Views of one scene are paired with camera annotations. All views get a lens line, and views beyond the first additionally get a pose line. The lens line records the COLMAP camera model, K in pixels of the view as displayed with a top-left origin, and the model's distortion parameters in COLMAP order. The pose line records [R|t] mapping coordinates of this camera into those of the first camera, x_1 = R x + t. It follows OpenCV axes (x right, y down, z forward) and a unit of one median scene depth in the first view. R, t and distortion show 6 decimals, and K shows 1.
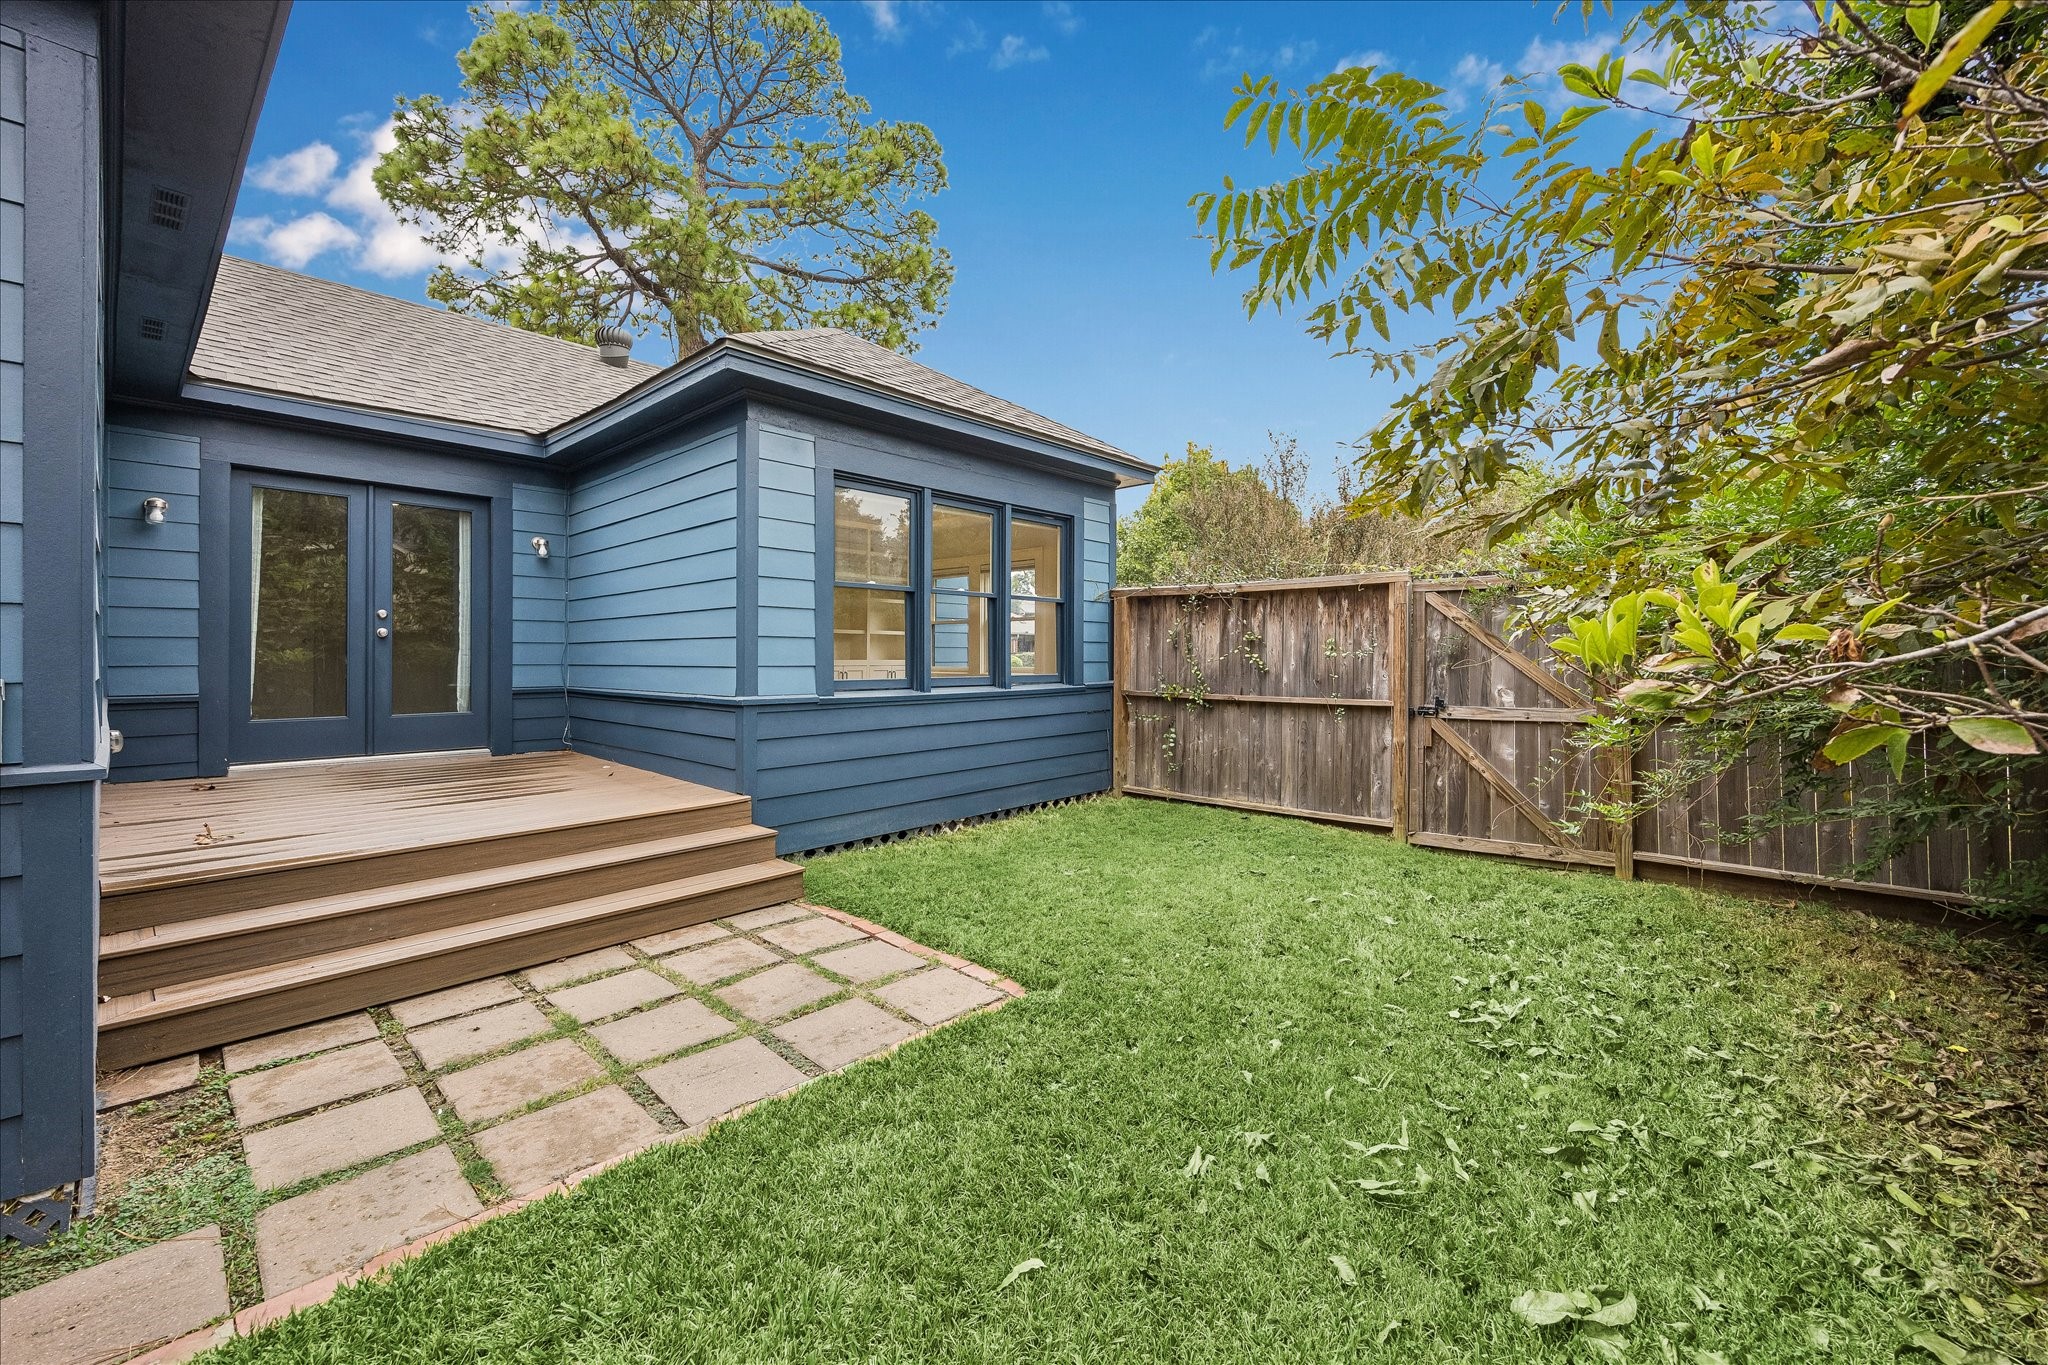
lens RADIAL K [[821.2, 0, 1033.6], [0, 821.2, 661.0], [0, 0, 1]] dist [-0.000023, -0.000493]
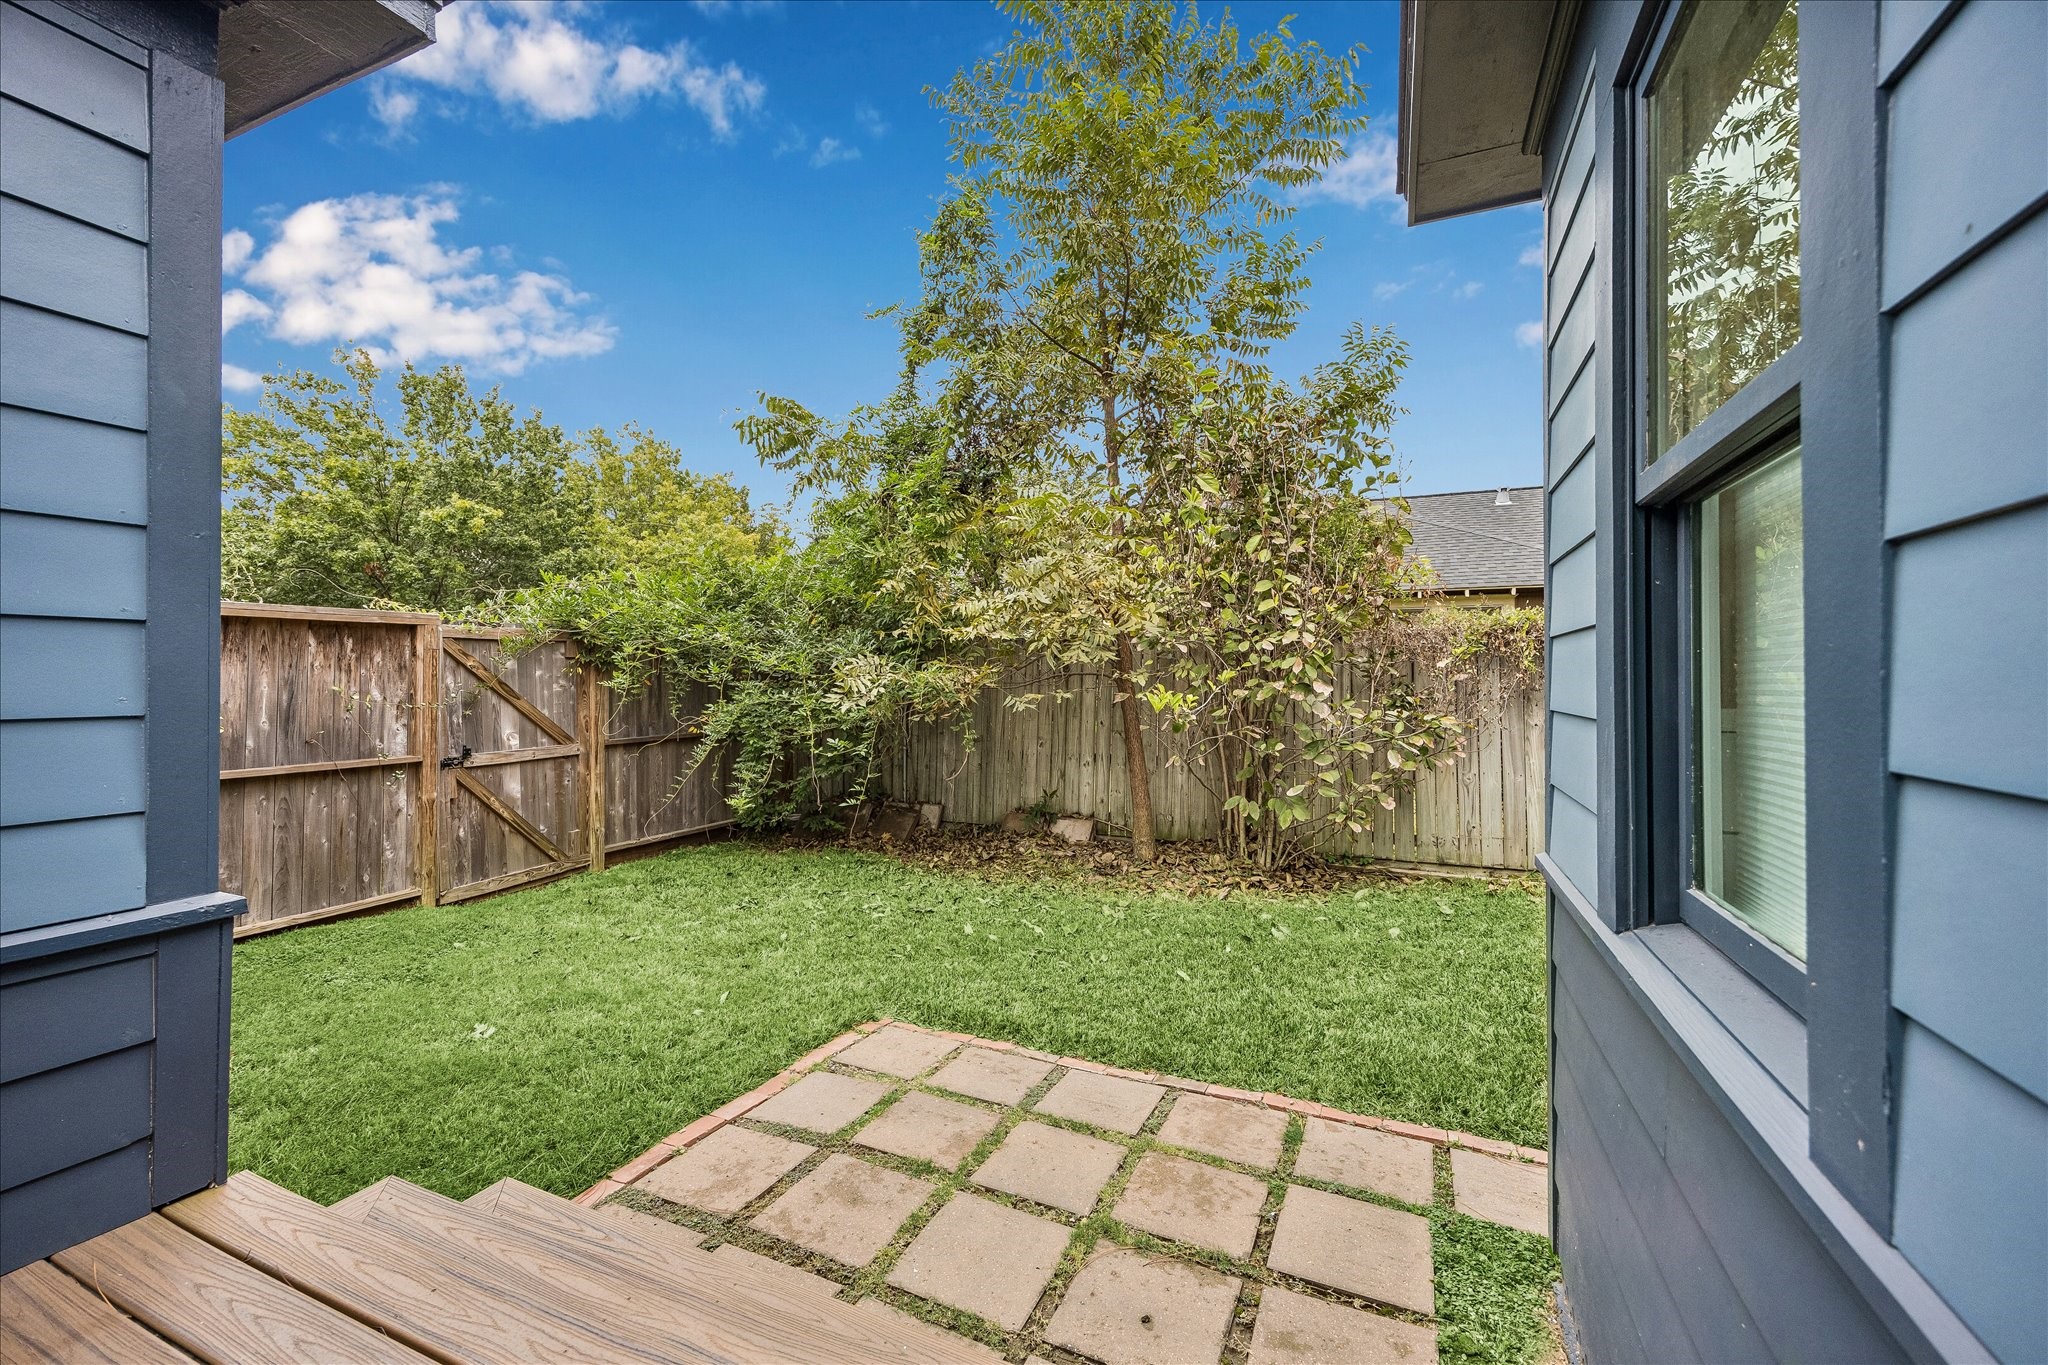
lens RADIAL K [[821.2, 0, 1035.2], [0, 821.2, 676.4], [0, 0, 1]] dist [-0.000023, -0.000493]
pose [[-0.308215, -0.001037, 0.951316, -0.898955], [0.007204, 0.999968, 0.003424, -0.052123], [-0.951290, 0.007909, -0.308197, 0.900978]]
